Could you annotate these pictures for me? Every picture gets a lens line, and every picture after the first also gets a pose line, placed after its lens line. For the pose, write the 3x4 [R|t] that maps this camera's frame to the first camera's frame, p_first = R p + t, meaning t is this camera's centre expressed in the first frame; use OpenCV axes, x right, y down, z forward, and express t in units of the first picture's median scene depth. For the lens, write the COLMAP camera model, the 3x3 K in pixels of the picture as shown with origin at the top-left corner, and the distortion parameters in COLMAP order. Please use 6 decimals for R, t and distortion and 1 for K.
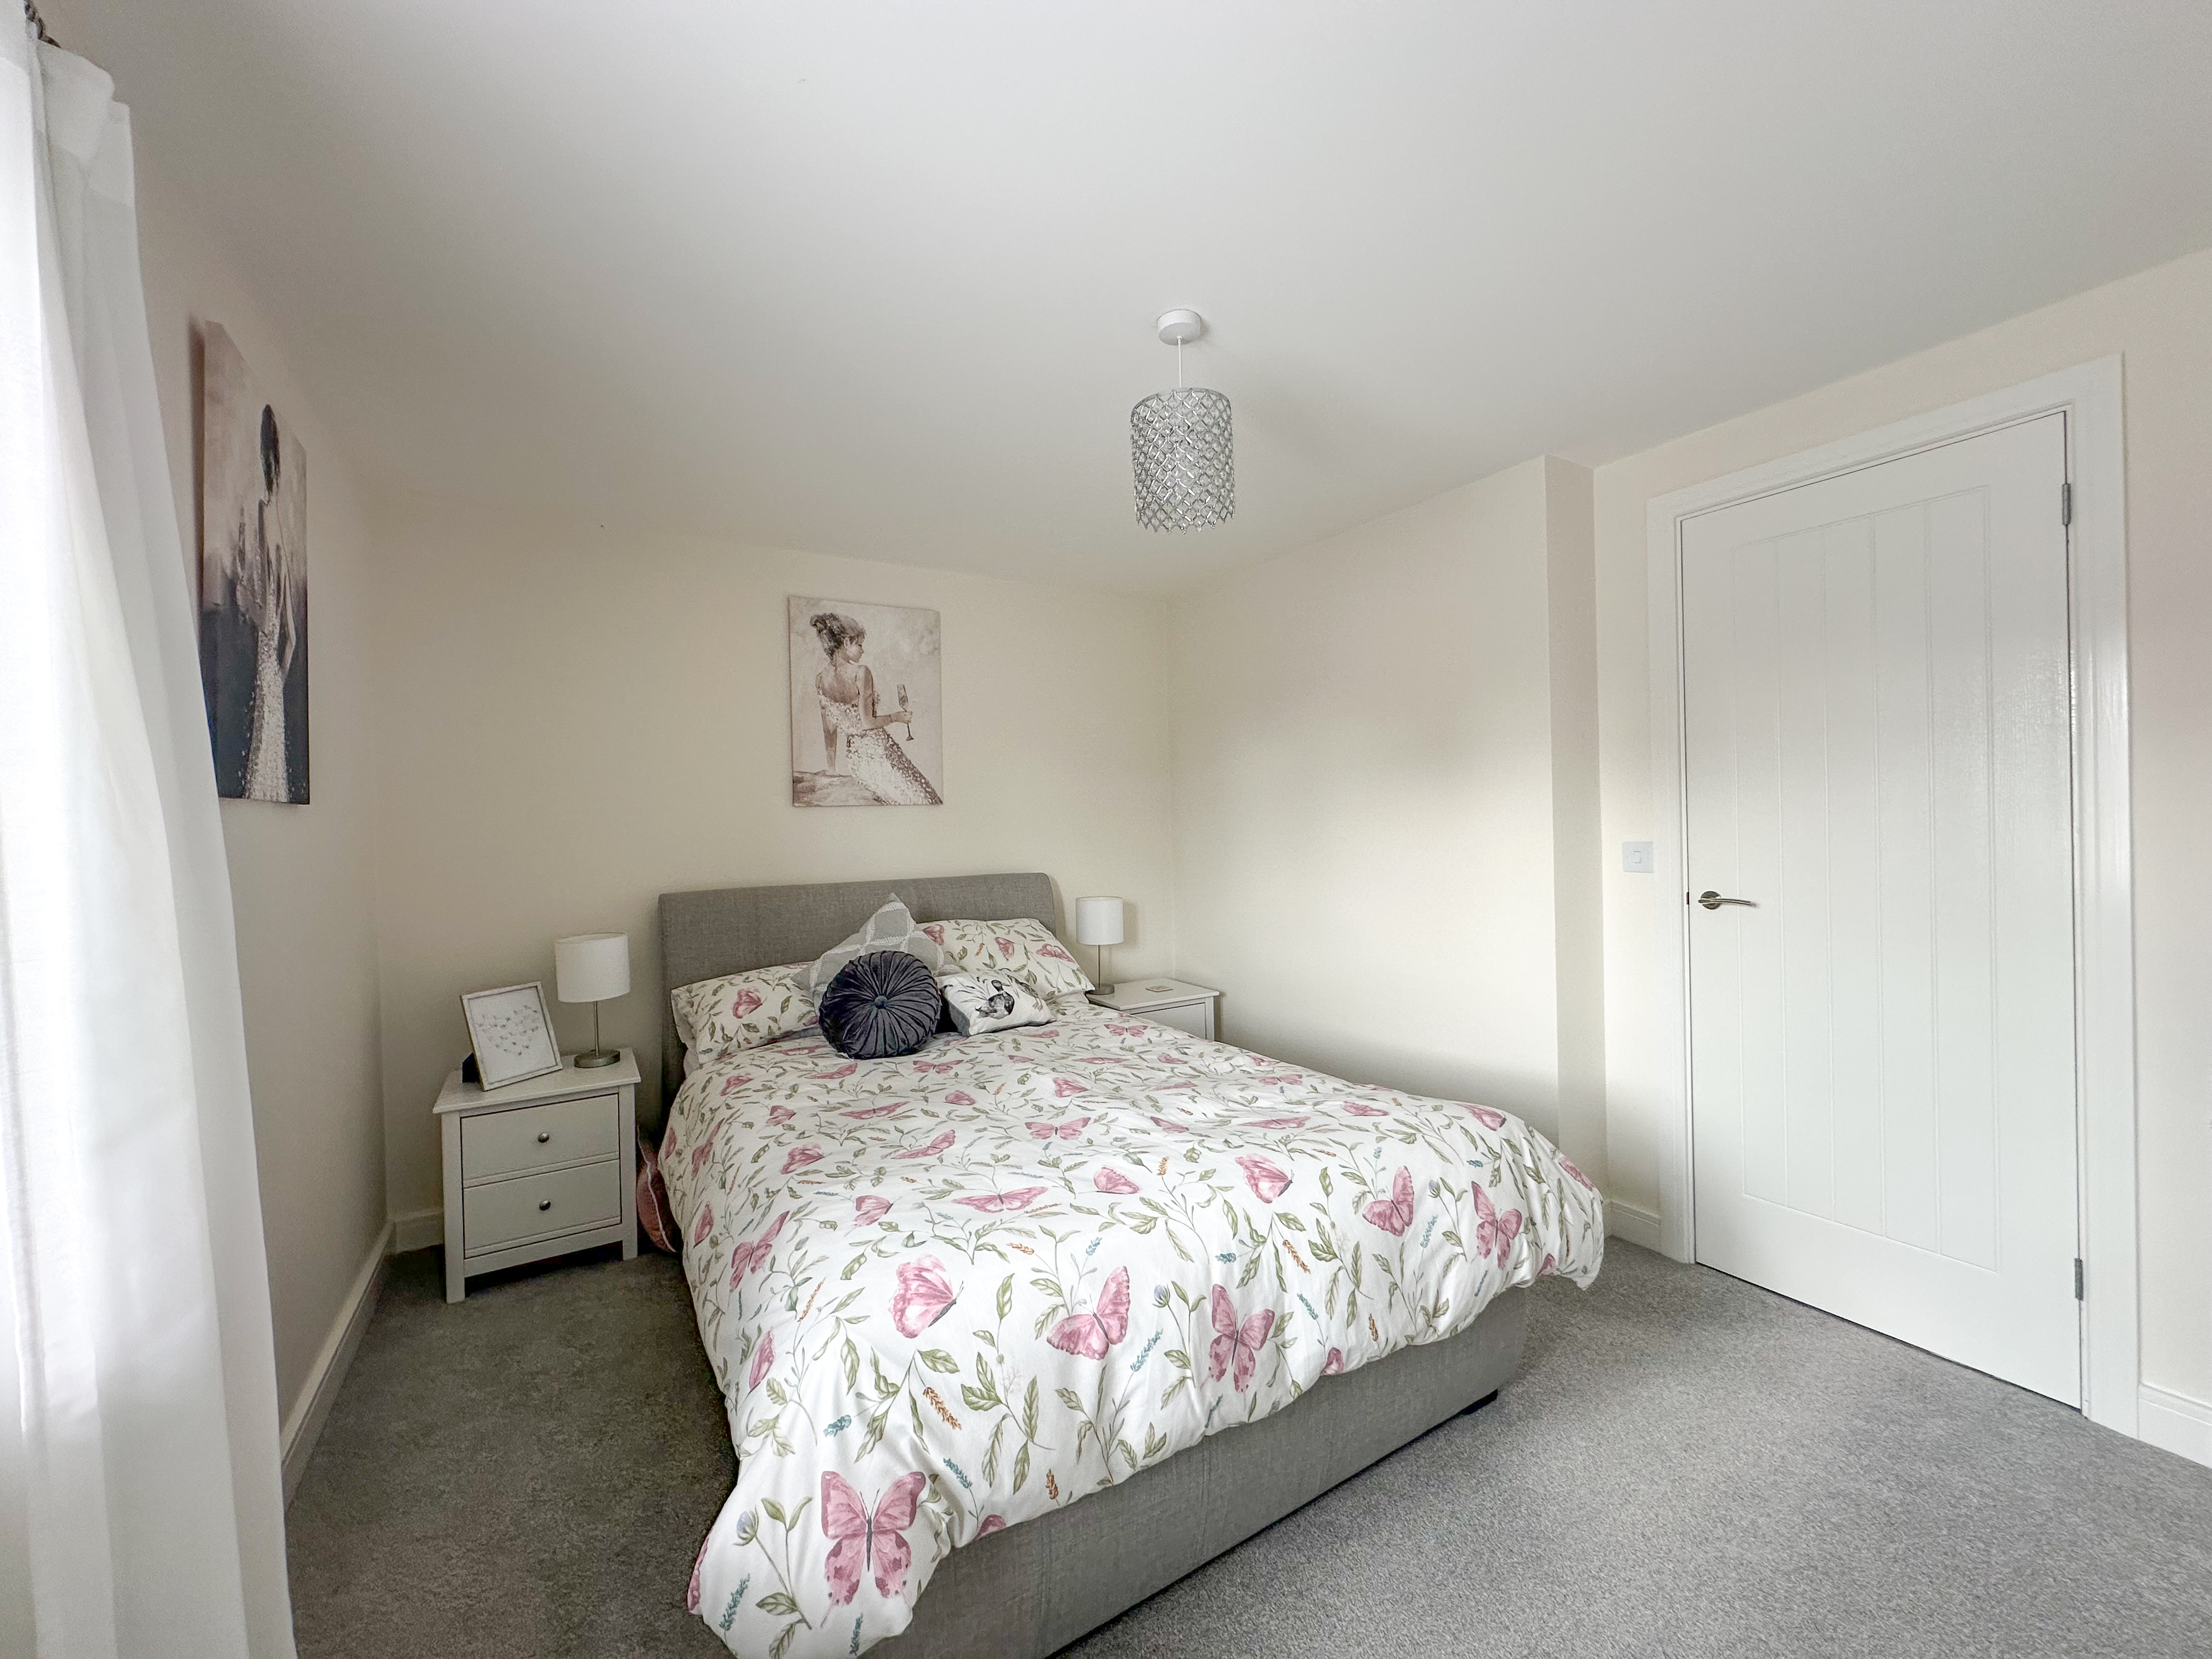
lens RADIAL K [[874.8, 0, 1101.6], [0, 874.8, 828.2], [0, 0, 1]] dist [0.001093, 0.000426]
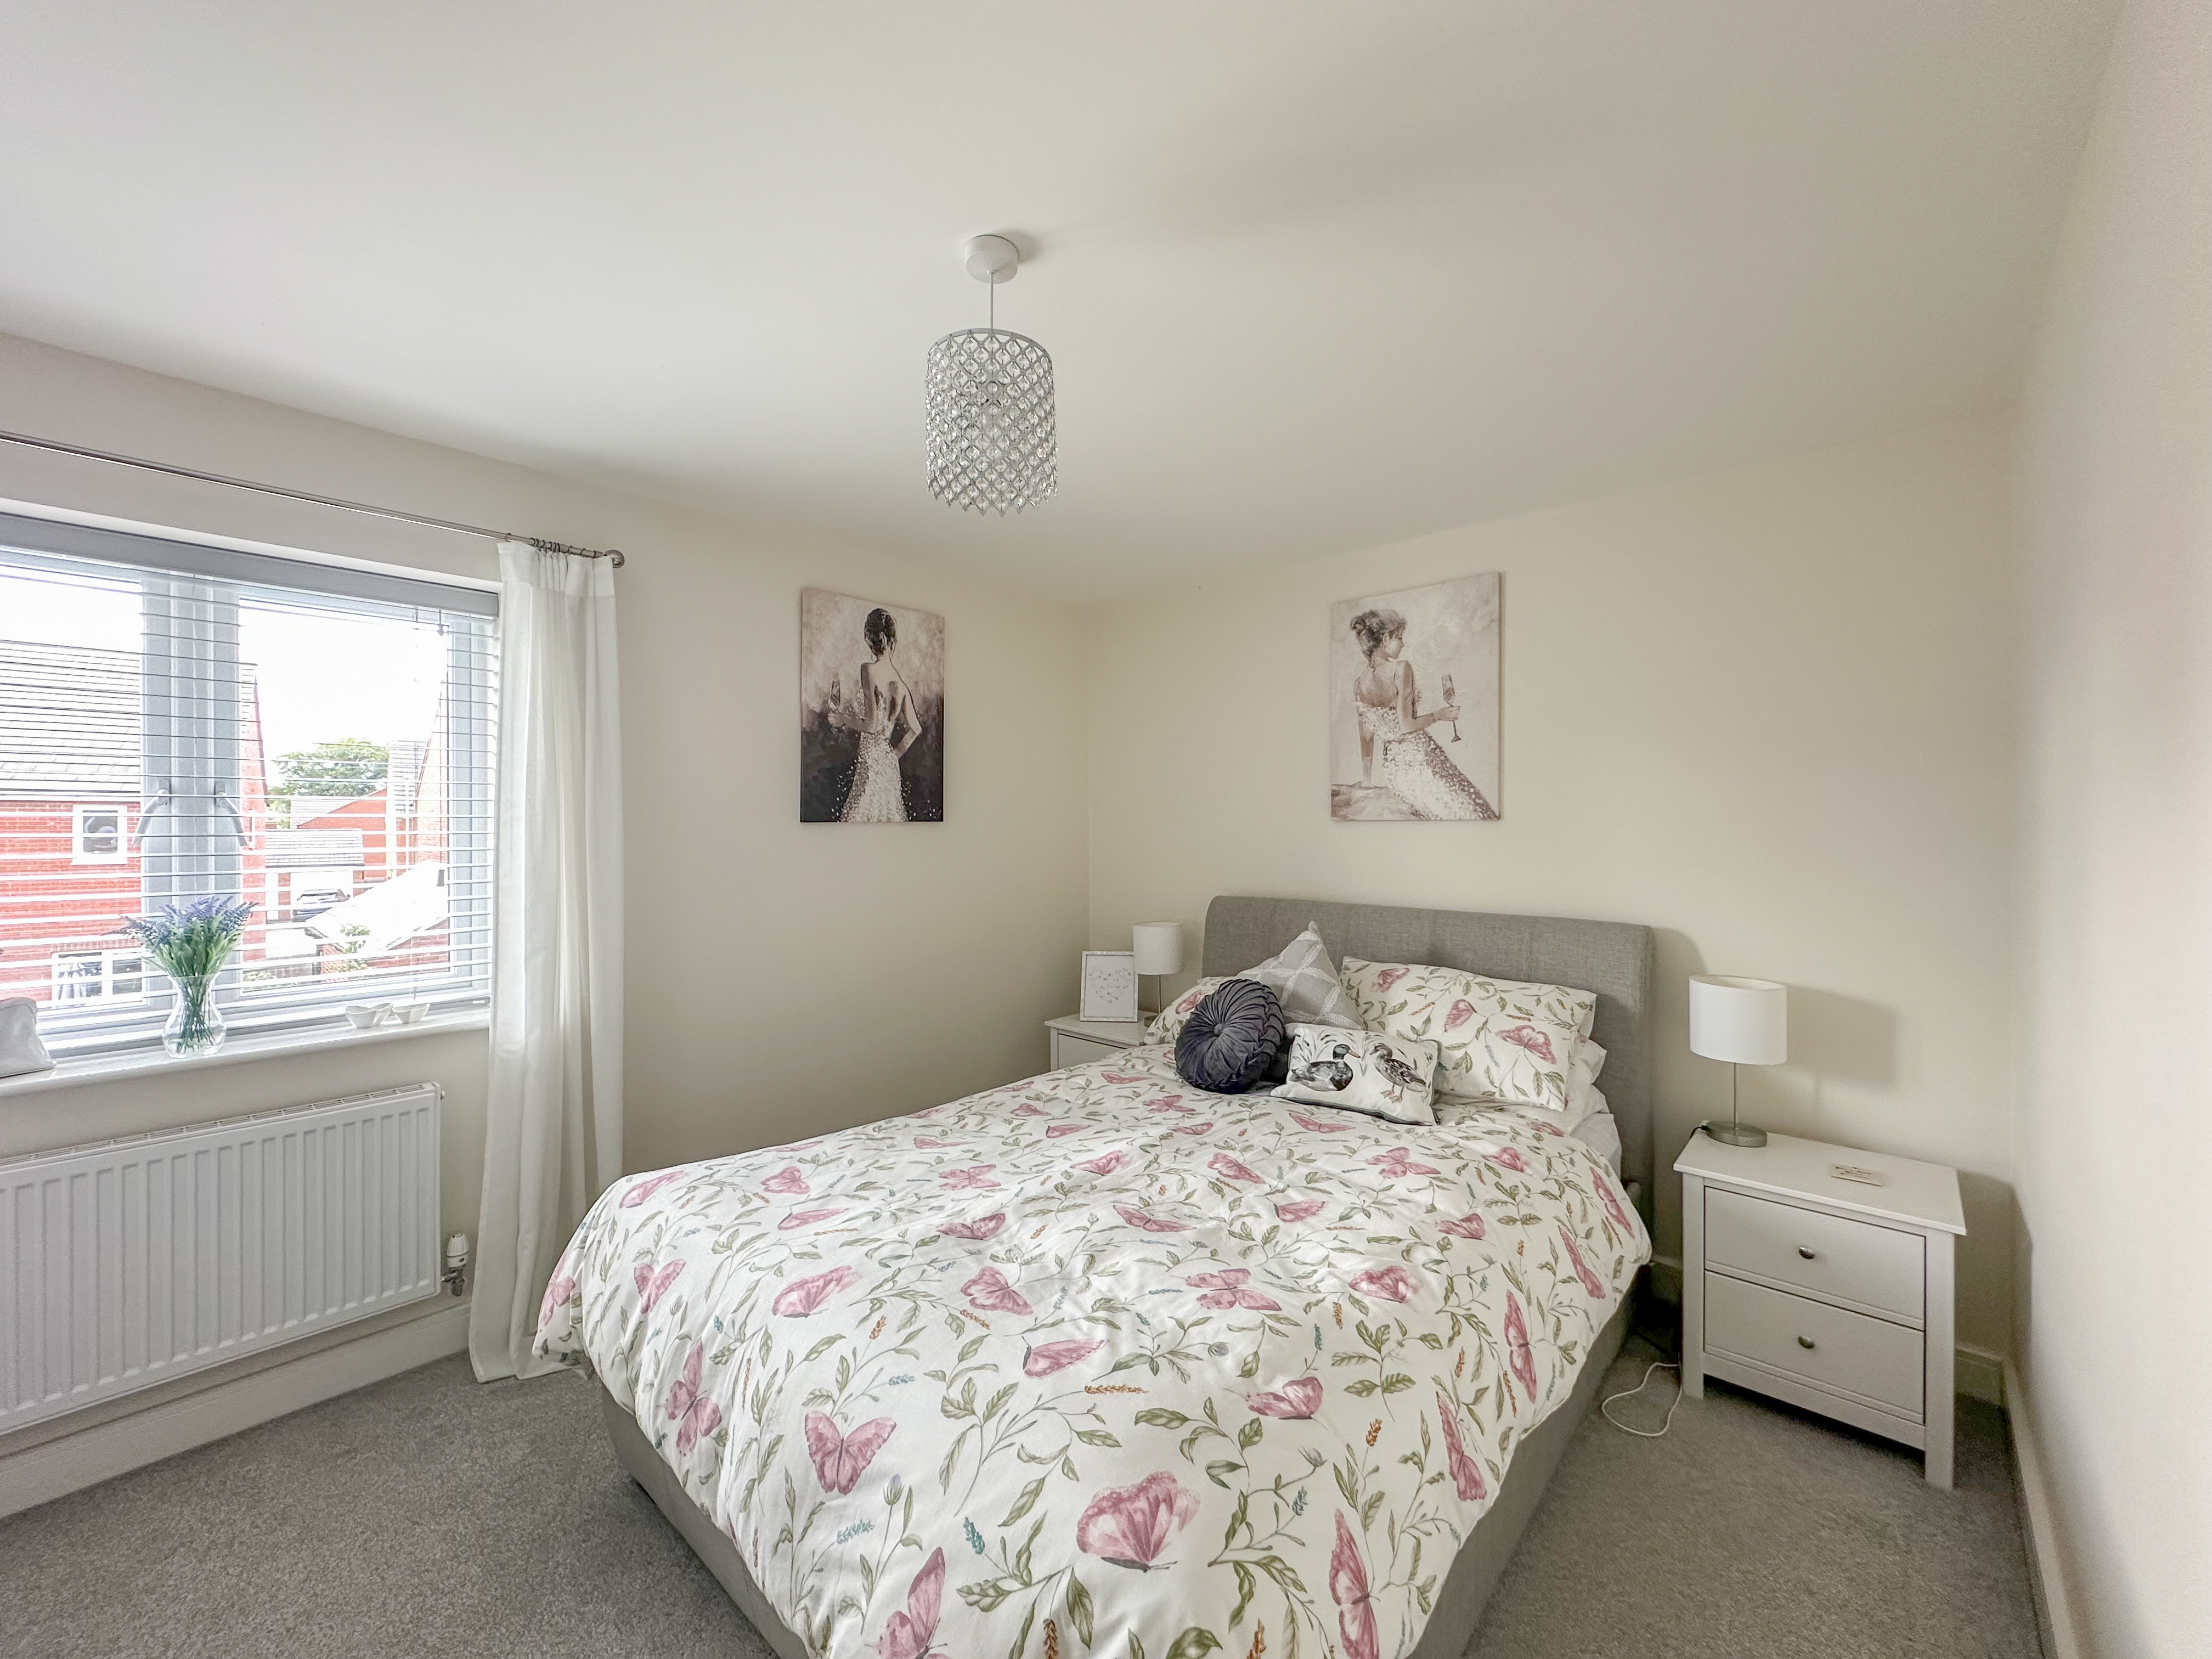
lens RADIAL K [[874.8, 0, 1110.9], [0, 874.8, 826.8], [0, 0, 1]] dist [0.001093, 0.000426]
pose [[0.290375, 0.027494, -0.956518, 0.705252], [-0.014605, 0.999598, 0.024299, -0.053060], [0.956801, 0.006915, 0.290660, 0.675514]]
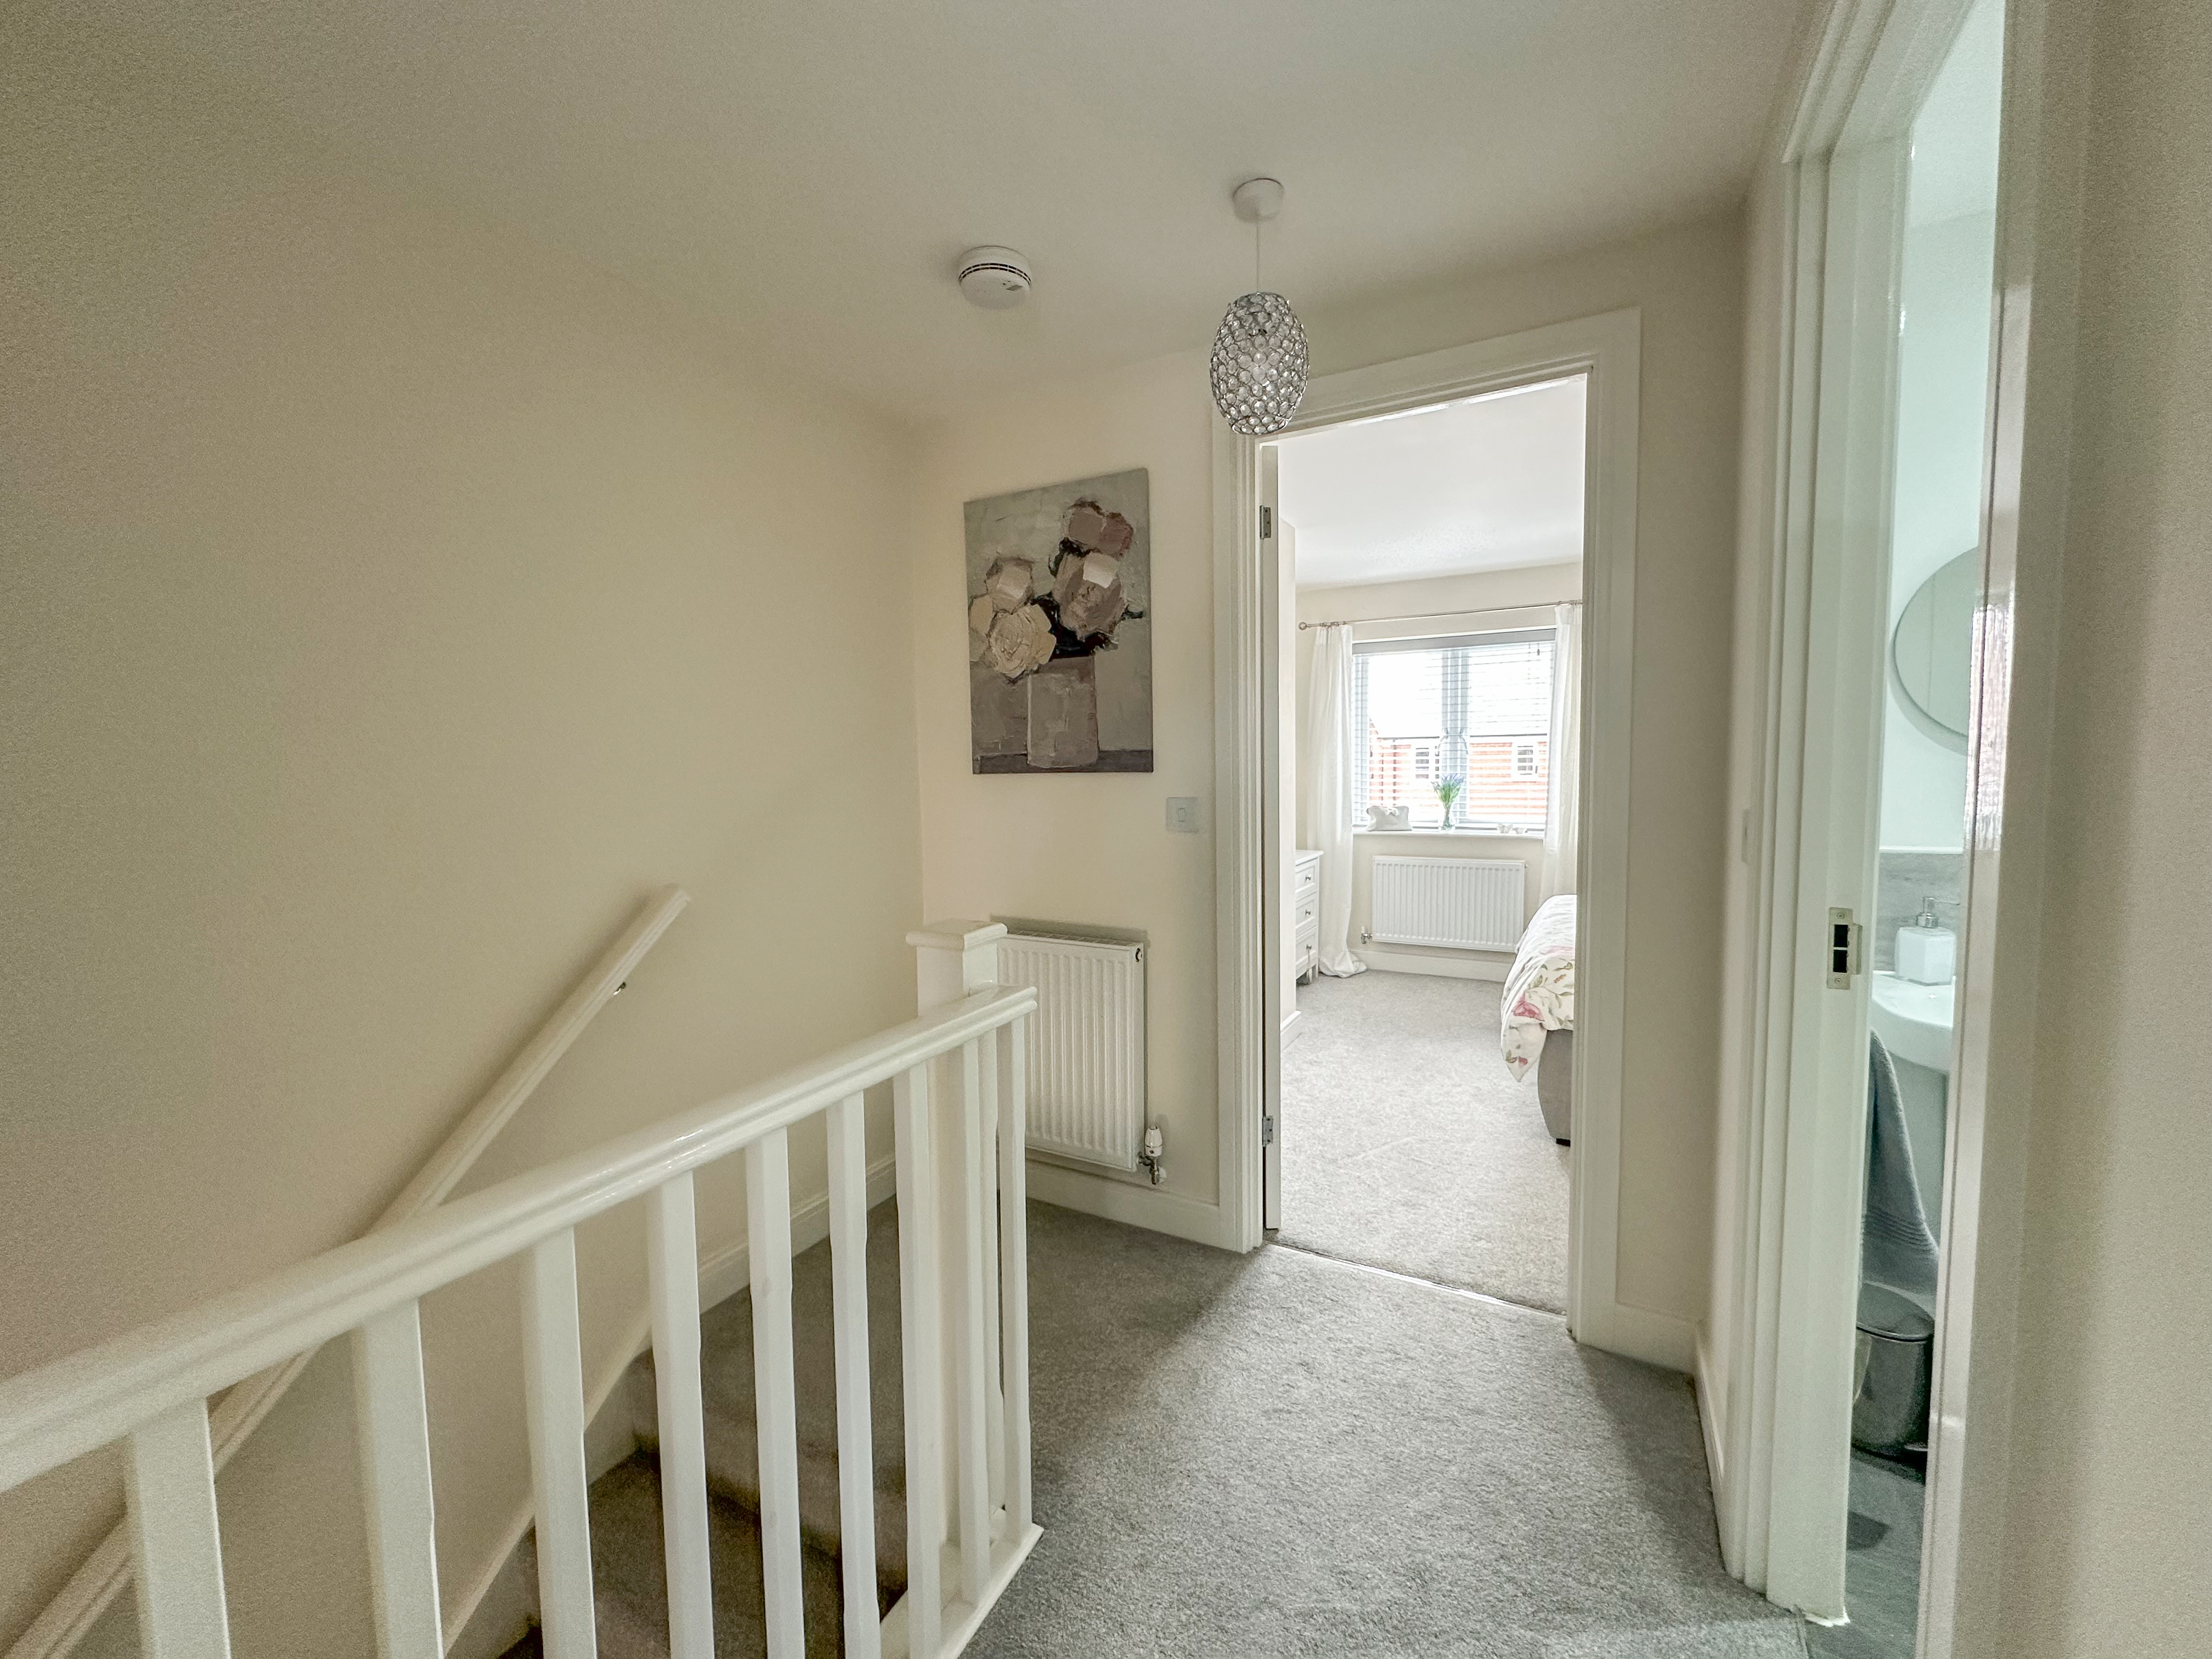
lens RADIAL K [[874.8, 0, 1114.7], [0, 874.8, 827.8], [0, 0, 1]] dist [0.001093, 0.000426]
pose [[-0.869337, 0.066591, -0.489713, 1.090750], [0.024683, 0.995495, 0.091550, -0.045755], [0.493603, 0.067500, -0.867064, 1.135755]]
